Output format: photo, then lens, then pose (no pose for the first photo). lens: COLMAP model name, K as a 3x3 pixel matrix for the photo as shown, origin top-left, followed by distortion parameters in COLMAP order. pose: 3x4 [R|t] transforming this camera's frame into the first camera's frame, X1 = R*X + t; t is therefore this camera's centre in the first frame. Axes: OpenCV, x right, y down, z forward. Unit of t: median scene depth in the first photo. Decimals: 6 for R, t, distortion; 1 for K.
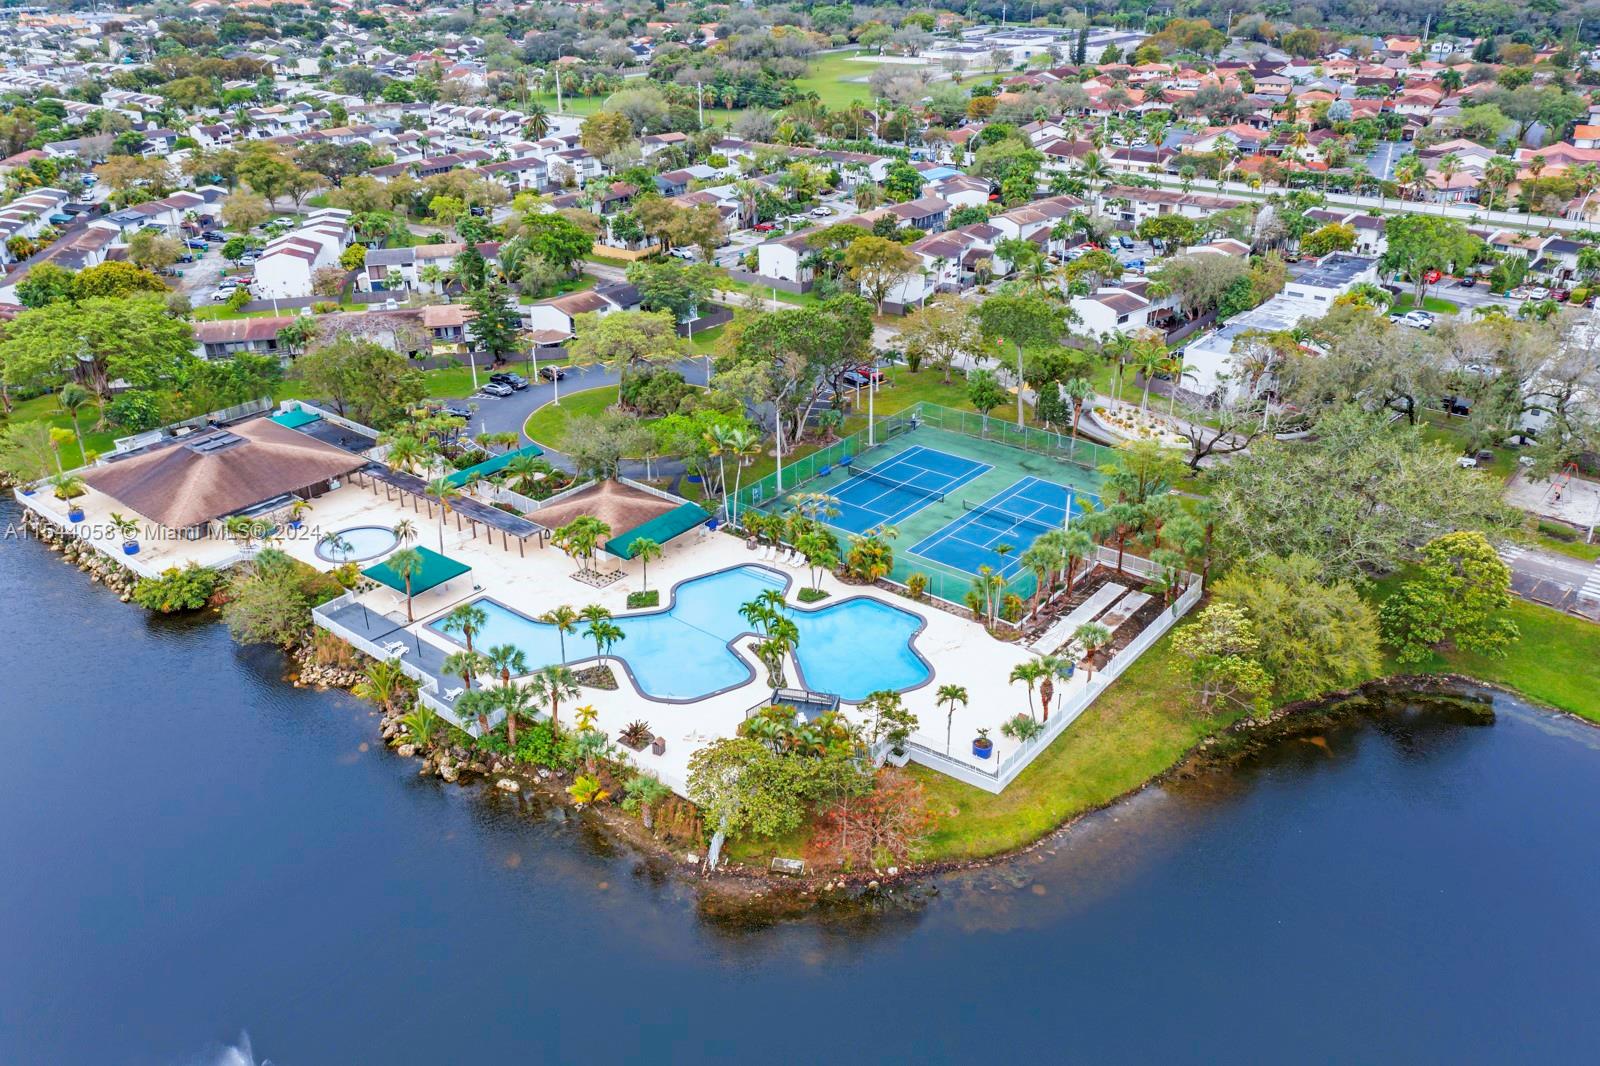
lens RADIAL K [[1257.6, 0, 800.0], [0, 1257.6, 533.0], [0, 0, 1]] dist [-0.006181, -0.003492]
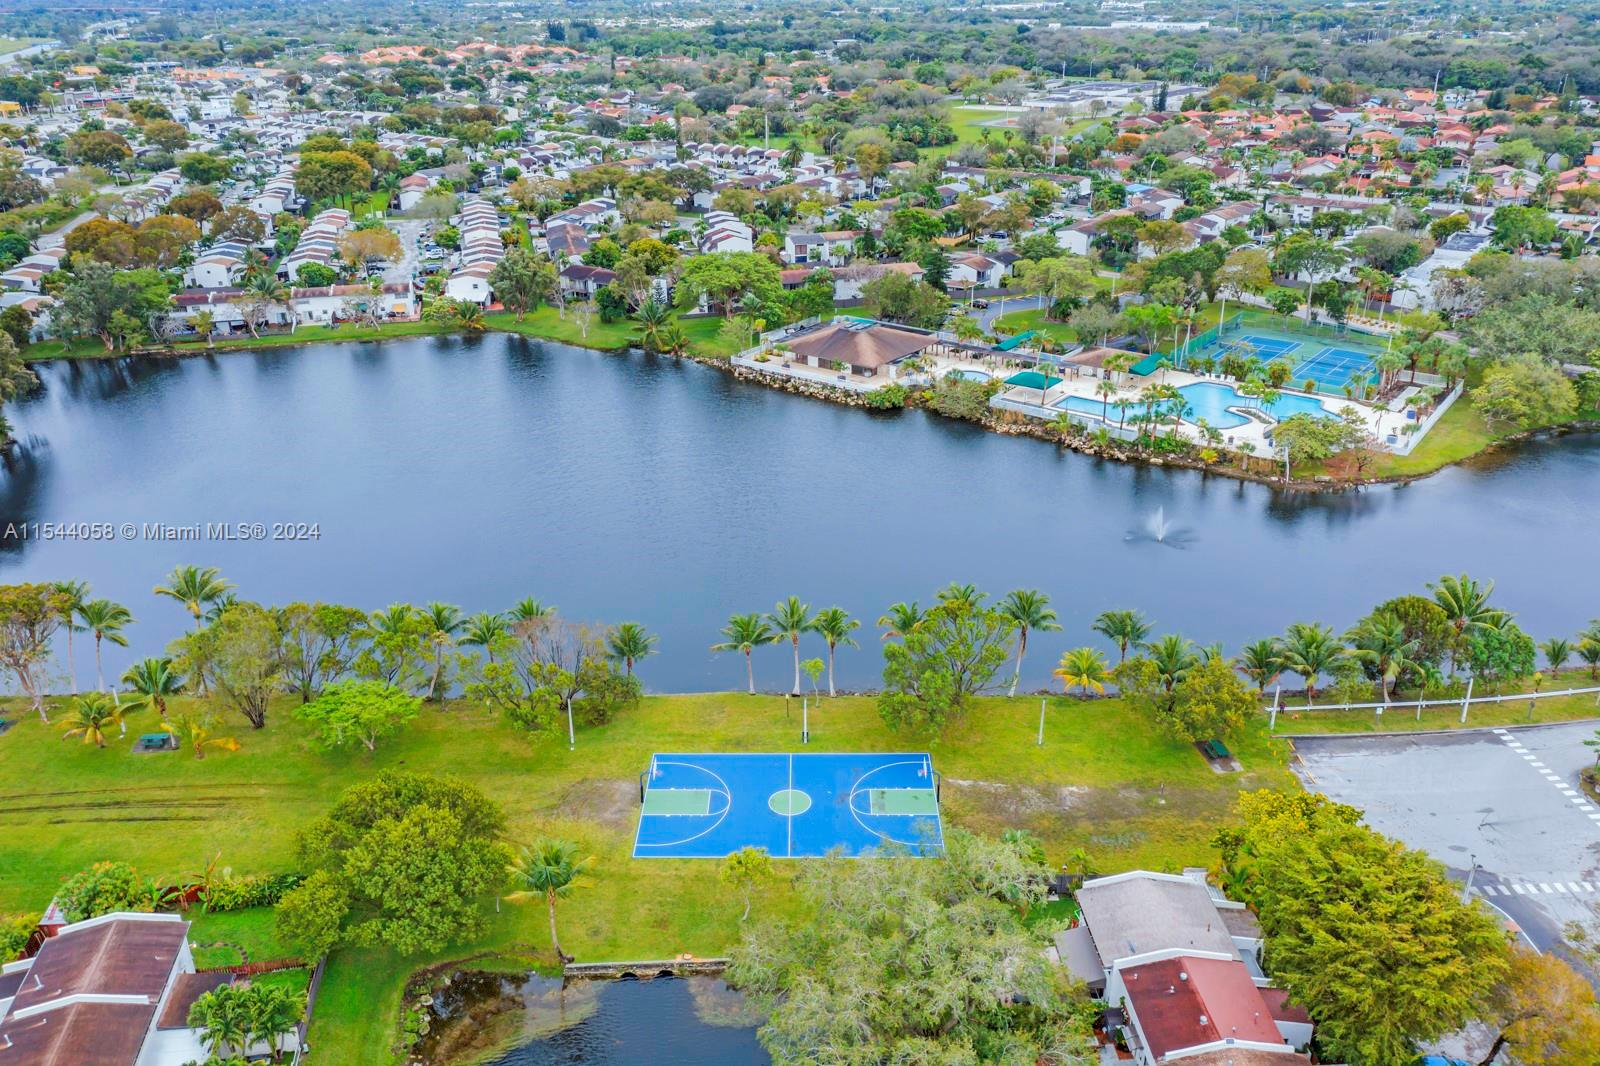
lens RADIAL K [[1257.6, 0, 800.0], [0, 1257.6, 533.0], [0, 0, 1]] dist [-0.006181, -0.003492]
pose [[0.999586, -0.009657, 0.027120, -0.246098], [0.010645, 0.999275, -0.036556, 0.110696], [-0.026747, 0.036829, 0.998964, -0.279186]]
